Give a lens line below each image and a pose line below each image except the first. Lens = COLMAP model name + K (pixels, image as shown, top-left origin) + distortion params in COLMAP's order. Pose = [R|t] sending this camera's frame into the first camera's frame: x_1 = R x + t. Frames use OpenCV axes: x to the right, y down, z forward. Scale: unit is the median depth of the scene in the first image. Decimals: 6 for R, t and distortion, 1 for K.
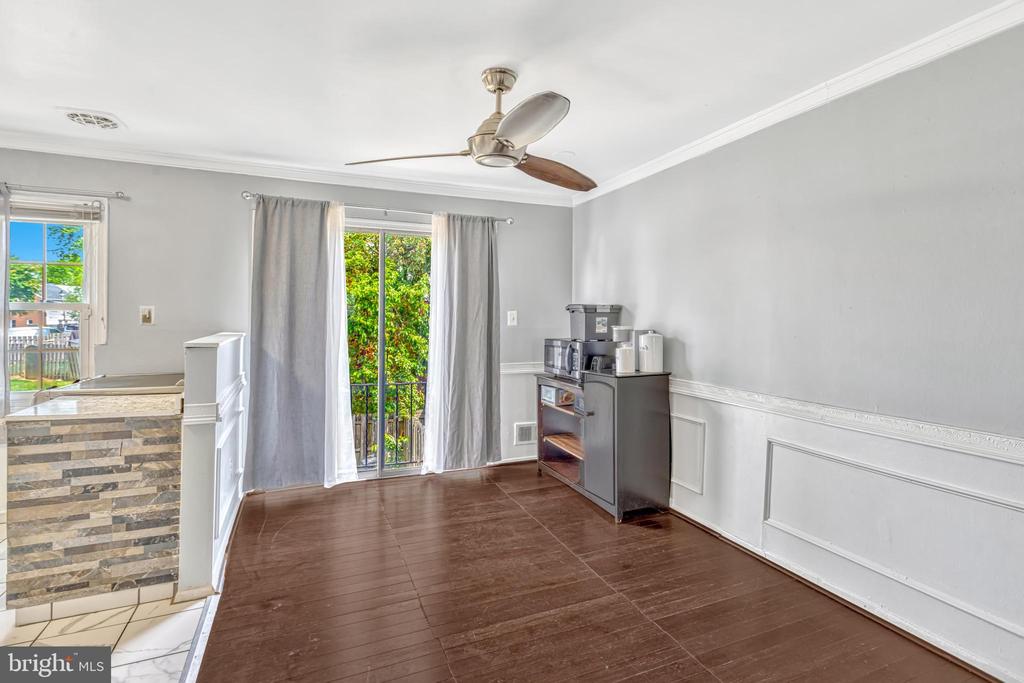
lens RADIAL K [[500.6, 0, 506.5], [0, 500.6, 320.7], [0, 0, 1]] dist [0.003601, 0.001186]
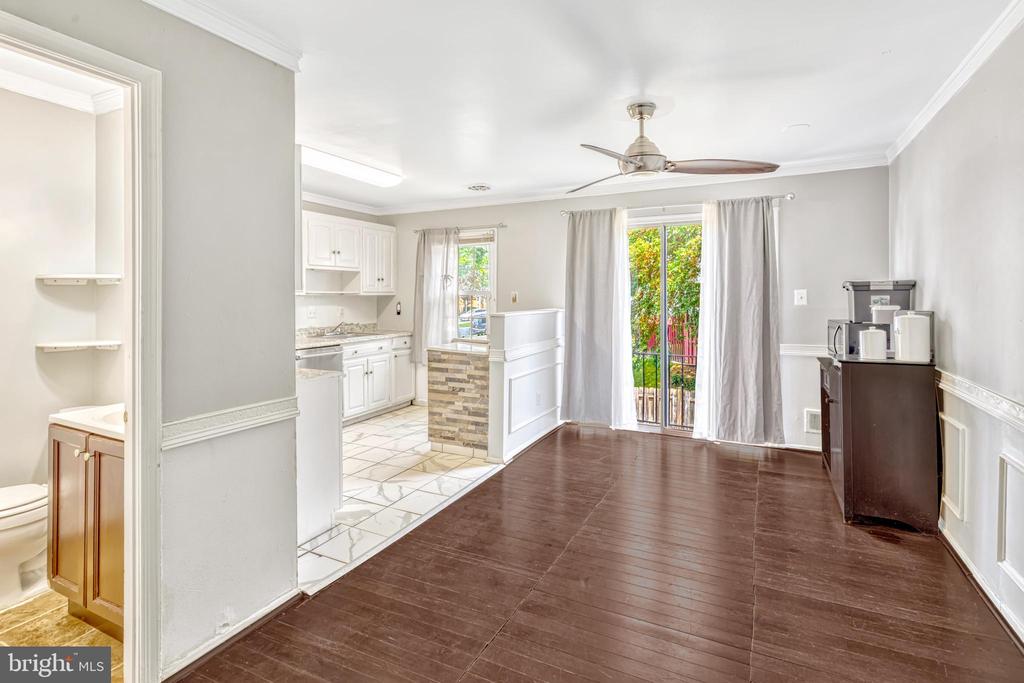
lens RADIAL K [[500.6, 0, 503.7], [0, 500.6, 295.1], [0, 0, 1]] dist [0.003601, 0.001186]
pose [[0.642594, -0.011219, -0.766125, 0.583412], [0.003495, 0.999925, -0.011711, 0.000020], [0.766199, 0.004848, 0.642585, -0.064012]]
